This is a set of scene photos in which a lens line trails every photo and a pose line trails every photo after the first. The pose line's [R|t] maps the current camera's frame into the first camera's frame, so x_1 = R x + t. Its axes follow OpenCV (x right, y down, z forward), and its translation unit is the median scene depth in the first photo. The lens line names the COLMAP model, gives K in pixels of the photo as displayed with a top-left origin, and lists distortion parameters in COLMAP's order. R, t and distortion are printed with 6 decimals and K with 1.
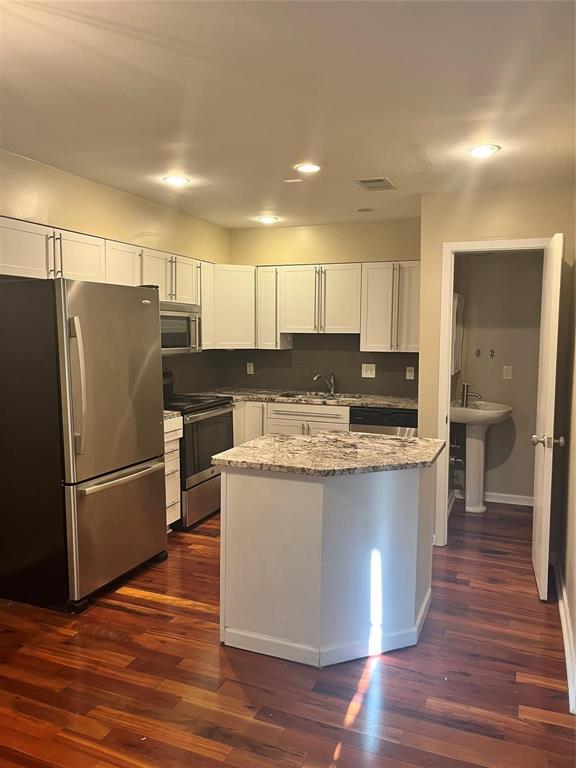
lens RADIAL K [[576.3, 0, 286.2], [0, 576.3, 388.7], [0, 0, 1]] dist [0.007850, -0.006040]
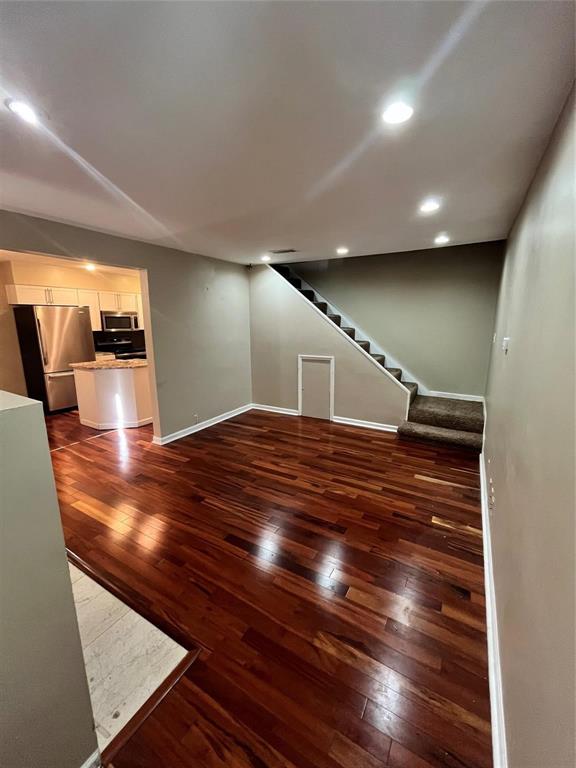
lens RADIAL K [[316.7, 0, 282.6], [0, 316.7, 381.5], [0, 0, 1]] dist [0.012620, 0.000122]
pose [[0.987563, 0.027065, -0.154878, 0.697791], [-0.011750, 0.995023, 0.098955, 0.013040], [0.156785, -0.095904, 0.982965, -0.293426]]
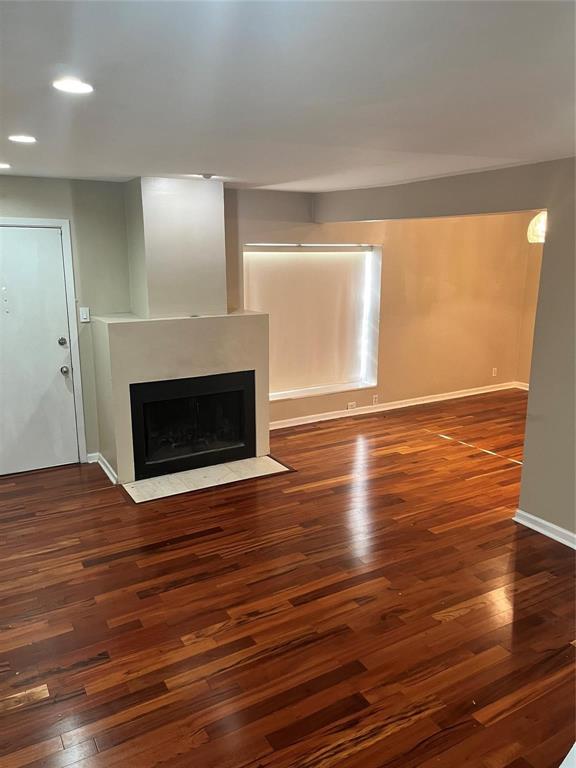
lens RADIAL K [[576.3, 0, 288.0], [0, 576.3, 382.8], [0, 0, 1]] dist [0.007850, -0.006040]
pose [[-0.608741, 0.174636, -0.773910, 1.074357], [-0.076732, 0.957940, 0.276518, -0.133153], [0.789650, 0.227712, -0.569738, 0.607887]]
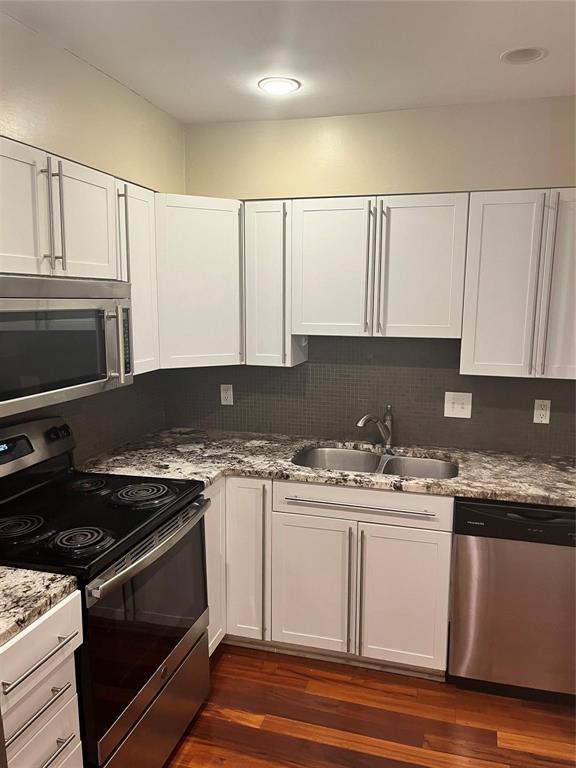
lens RADIAL K [[576.3, 0, 294.0], [0, 576.3, 383.3], [0, 0, 1]] dist [0.007850, -0.006040]
pose [[0.993457, -0.016522, 0.113005, -0.070858], [0.010615, 0.998555, 0.052676, -0.086288], [-0.113712, -0.051132, 0.992197, 0.528157]]
